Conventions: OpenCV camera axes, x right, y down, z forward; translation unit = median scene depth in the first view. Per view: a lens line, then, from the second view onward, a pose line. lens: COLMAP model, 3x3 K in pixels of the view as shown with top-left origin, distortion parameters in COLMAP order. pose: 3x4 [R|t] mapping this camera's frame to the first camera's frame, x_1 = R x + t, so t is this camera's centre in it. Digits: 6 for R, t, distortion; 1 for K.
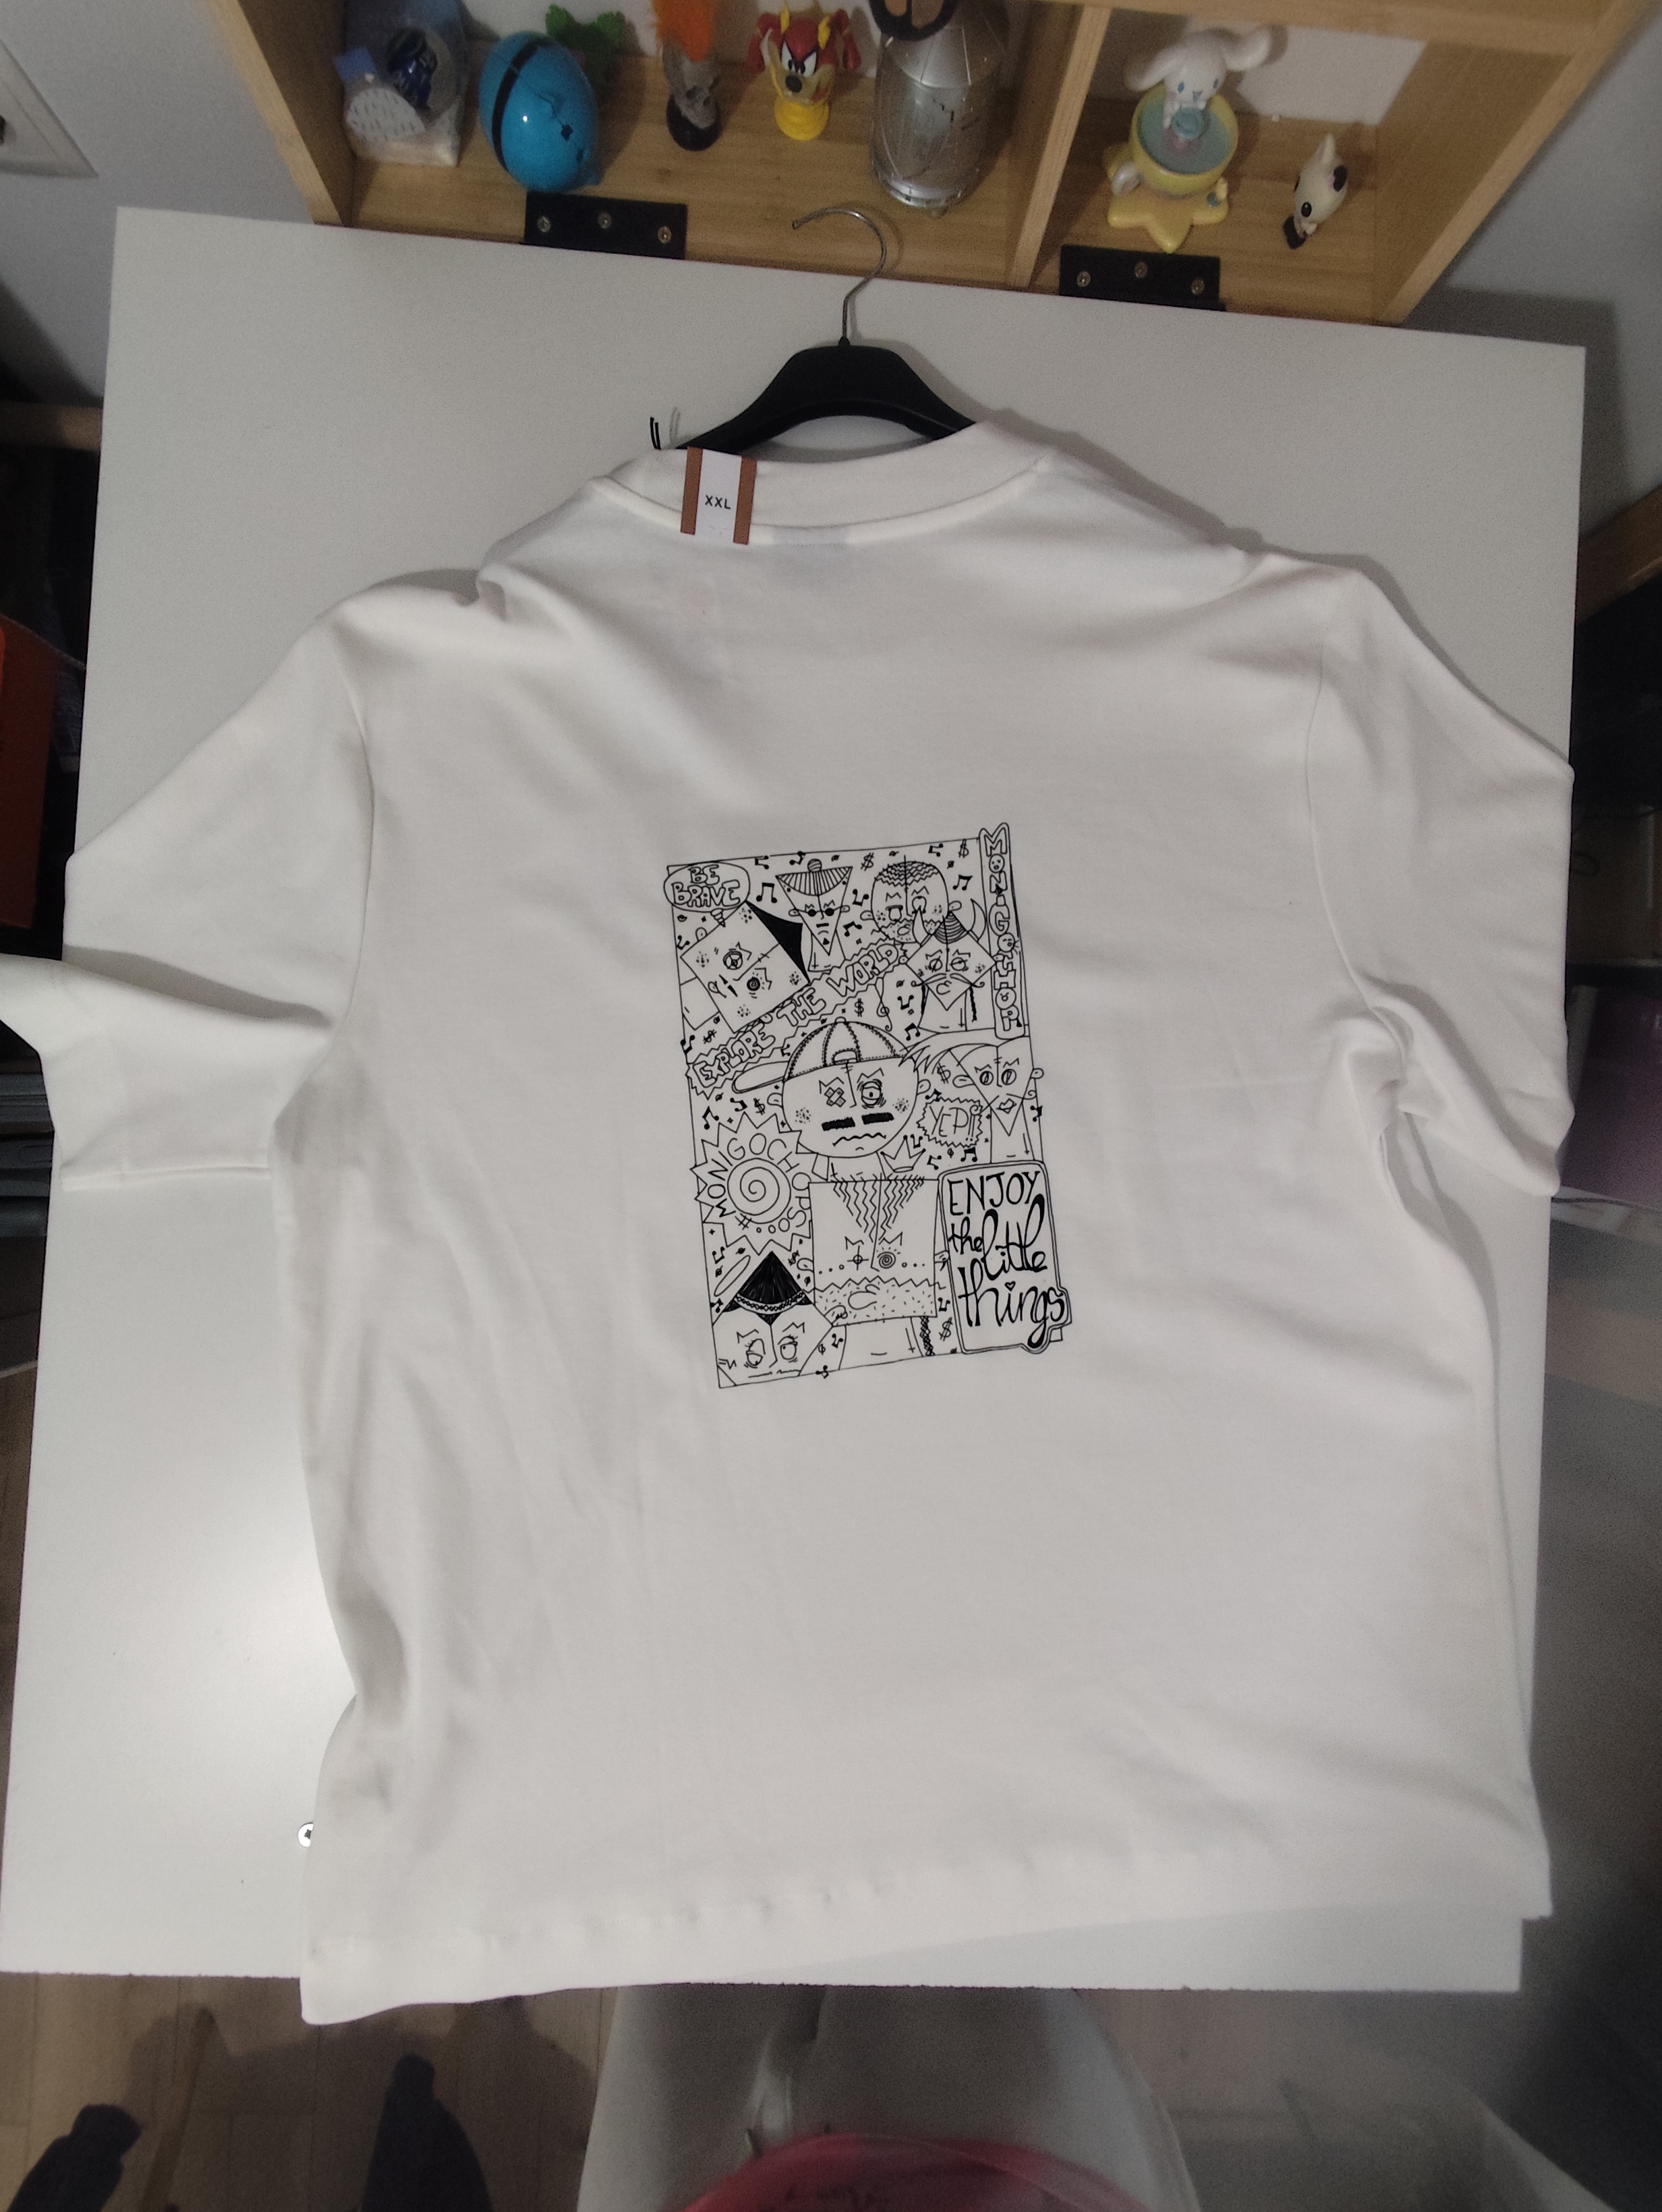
lens RADIAL K [[1020.6, 0, 828.7], [0, 1020.6, 1107.2], [0, 0, 1]] dist [-0.000994, -0.000664]
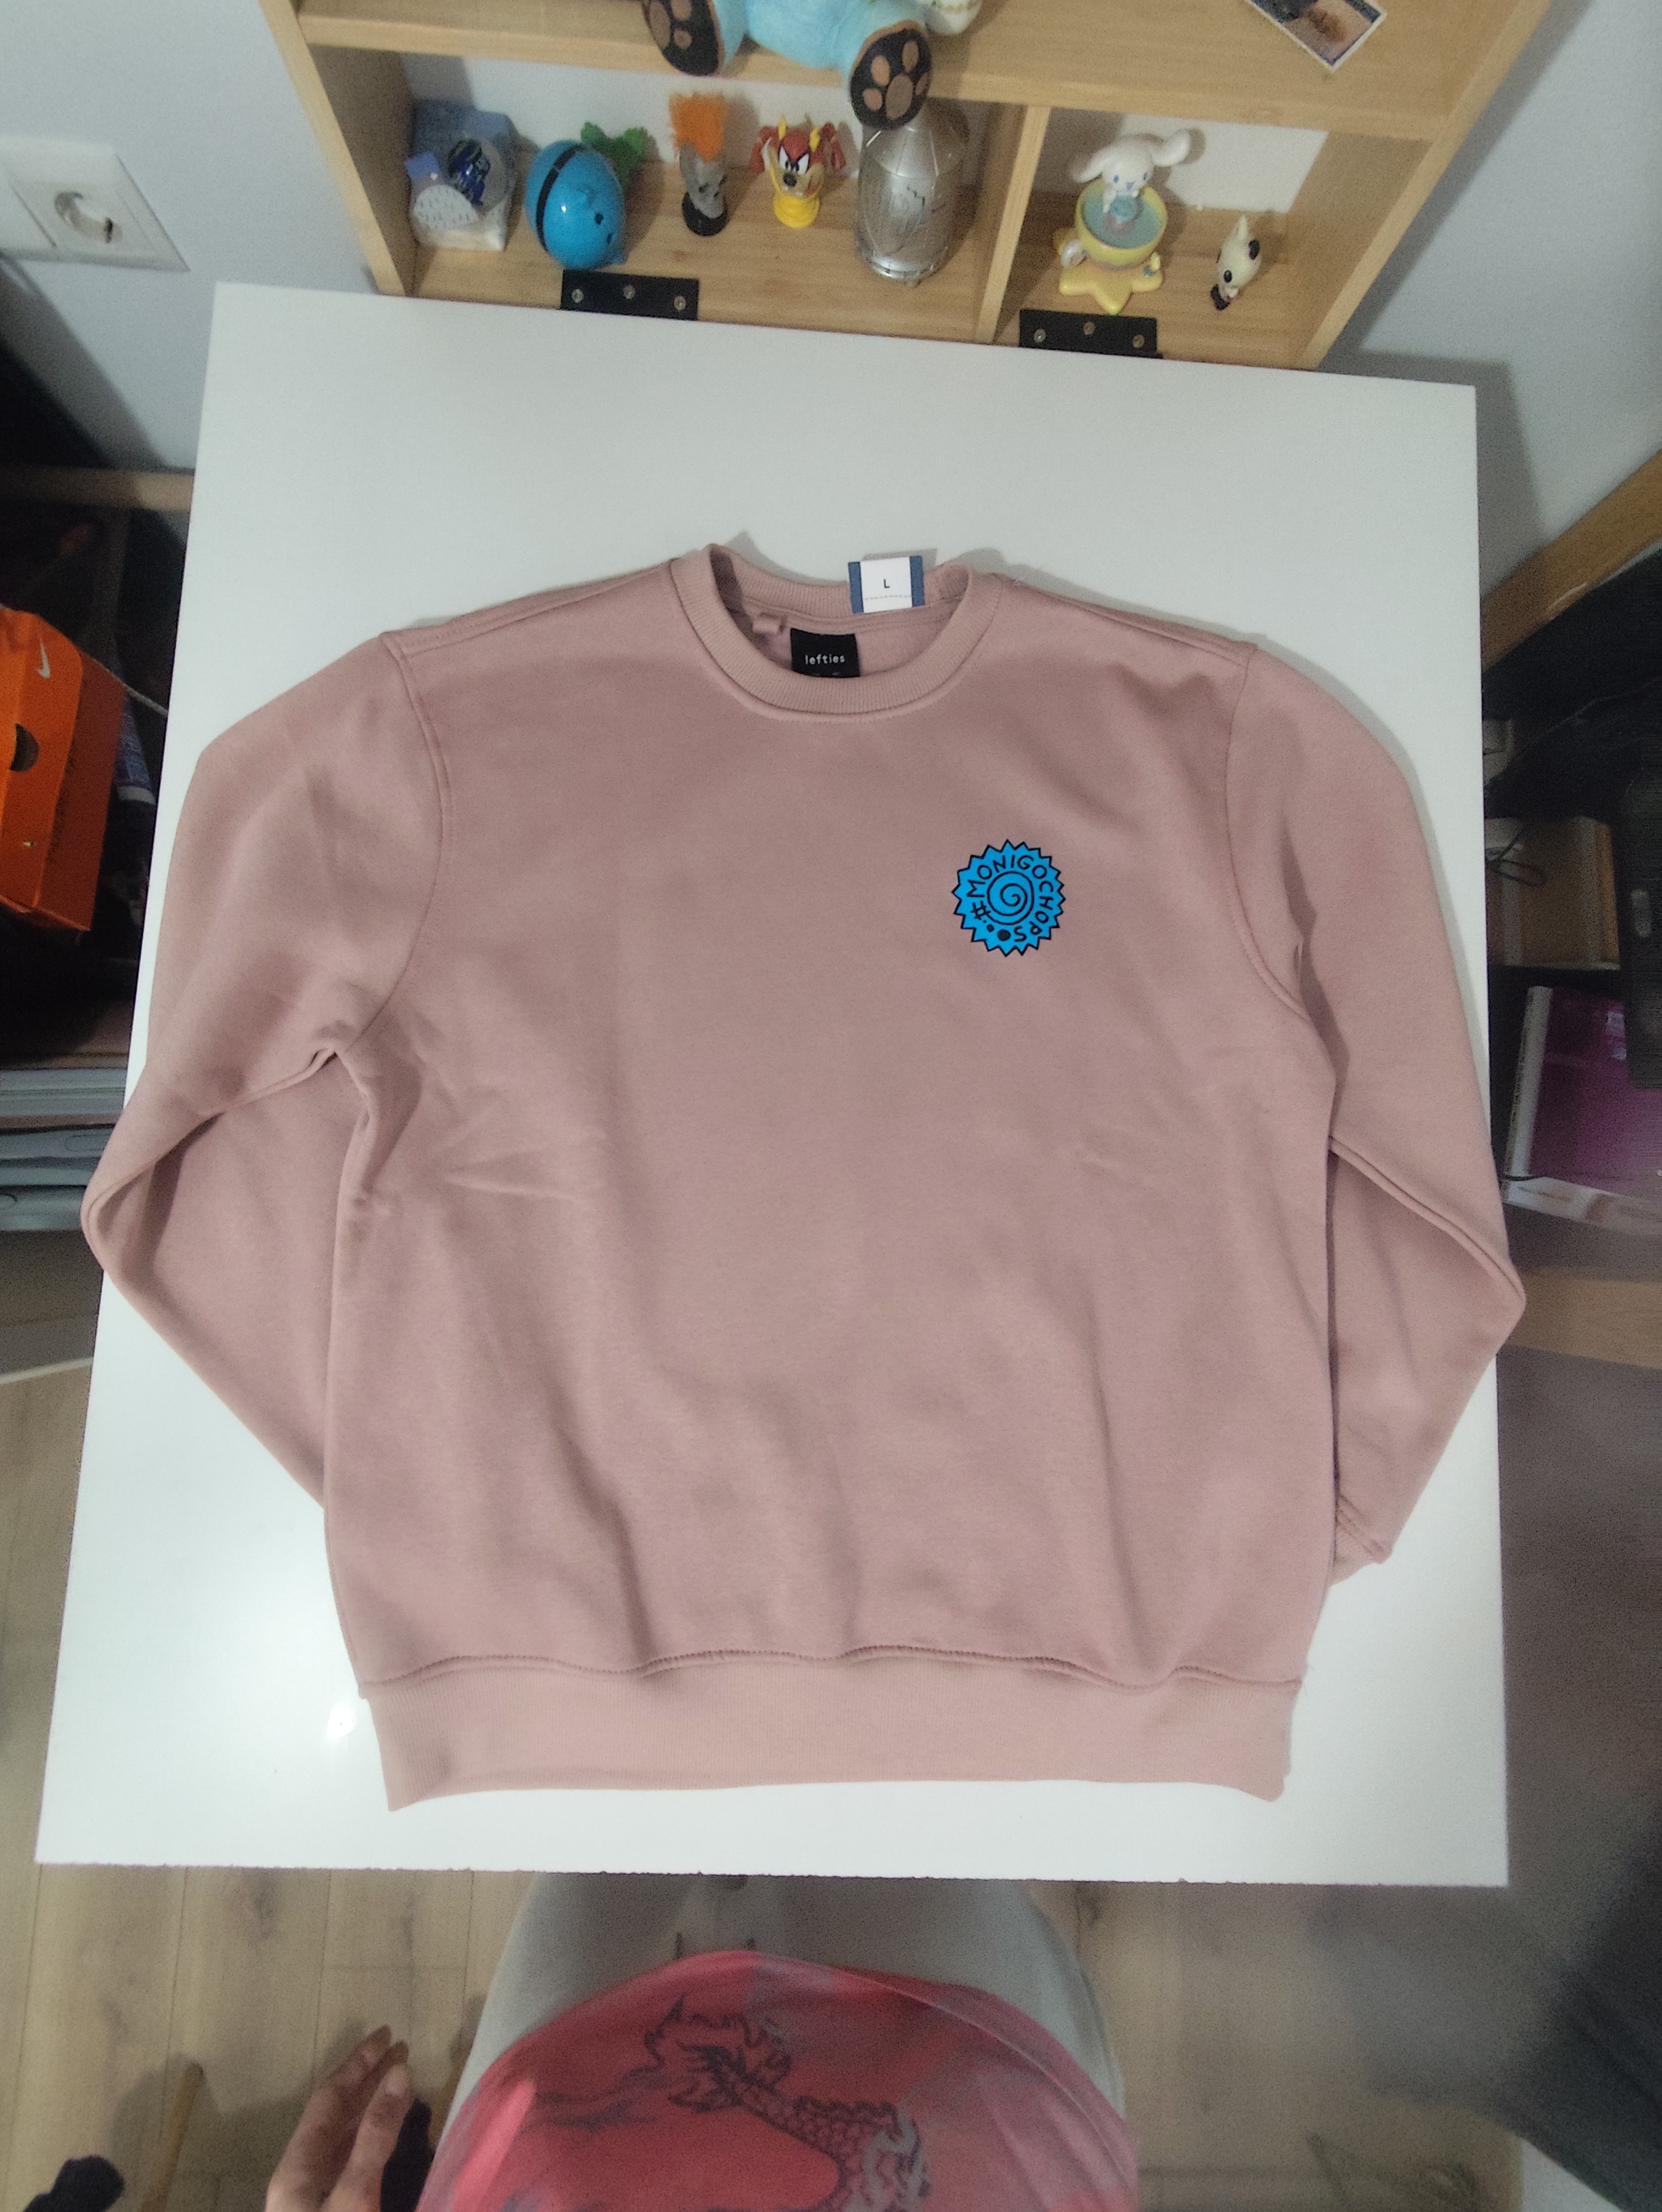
lens RADIAL K [[1020.6, 0, 826.9], [0, 1020.6, 1106.4], [0, 0, 1]] dist [-0.000994, -0.000664]
pose [[0.999943, -0.010680, -0.000750, -0.001649], [0.010585, 0.996704, -0.080432, 0.160422], [0.001607, 0.080420, 0.996760, -0.093129]]
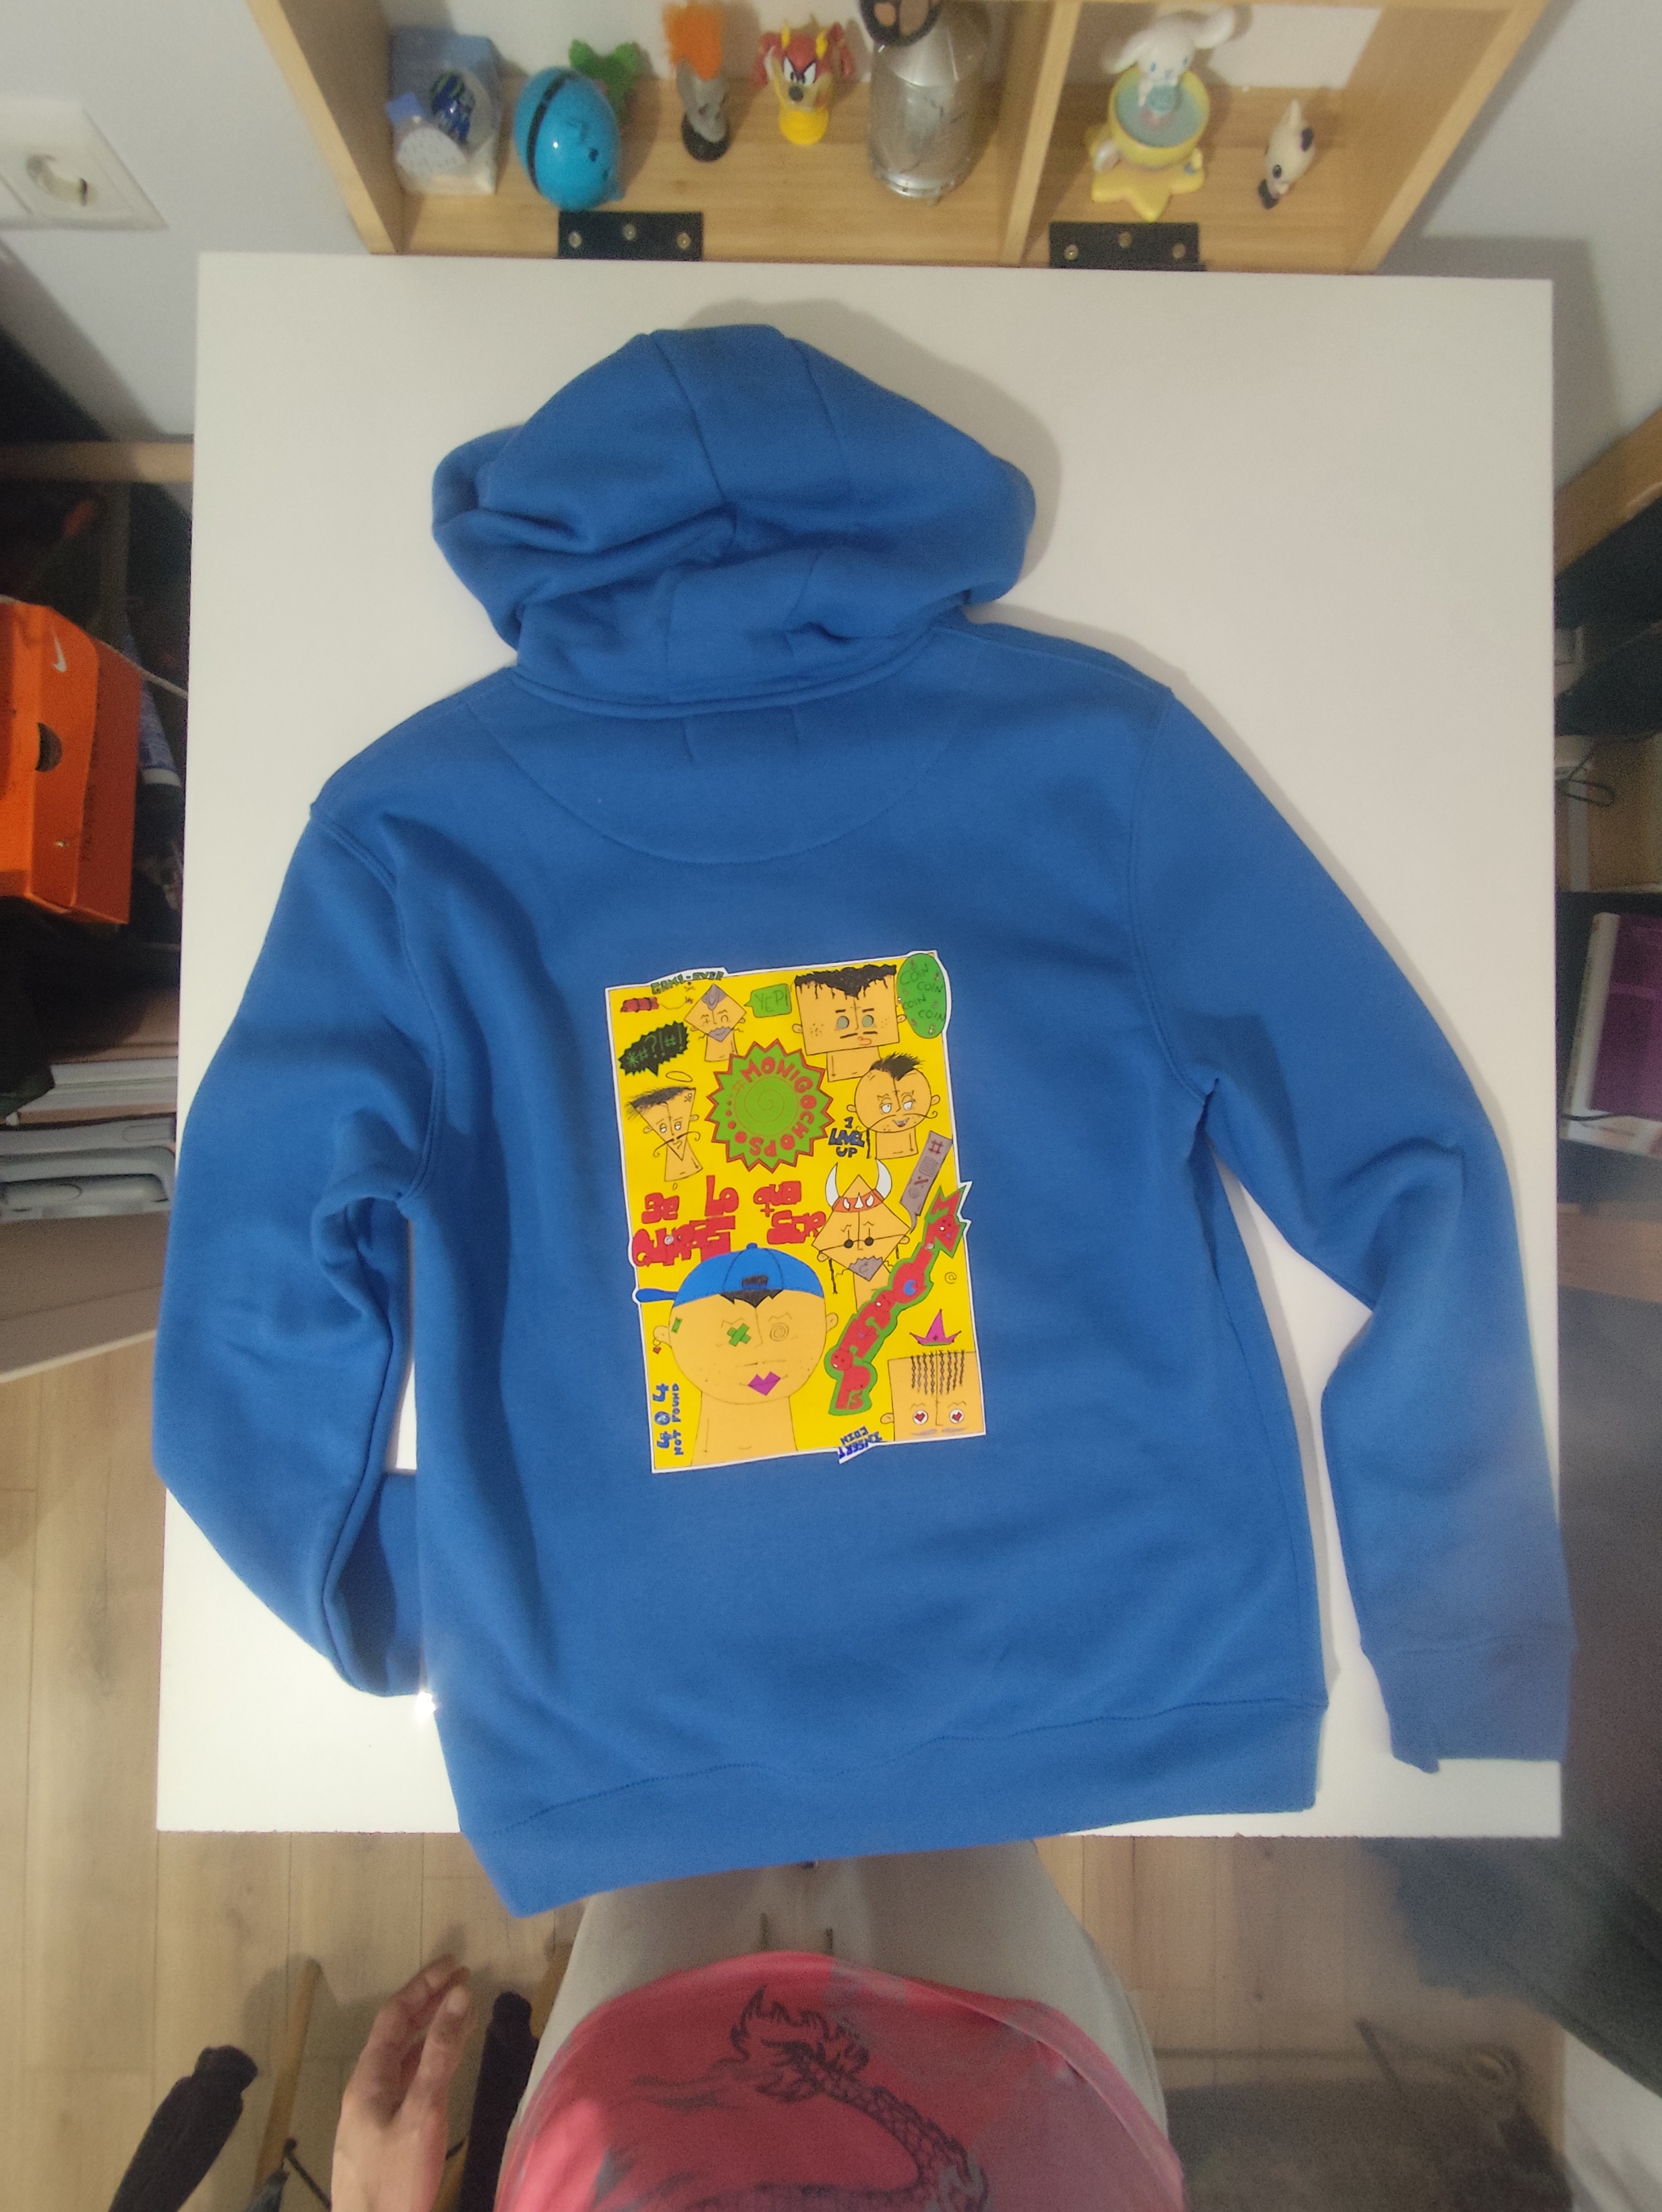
lens RADIAL K [[1020.6, 0, 828.0], [0, 1020.6, 1107.4], [0, 0, 1]] dist [-0.000994, -0.000664]
pose [[0.998299, -0.043552, -0.038753, -0.004534], [0.043371, 0.999044, -0.005499, 0.088319], [0.038956, 0.003809, 0.999234, -0.085665]]
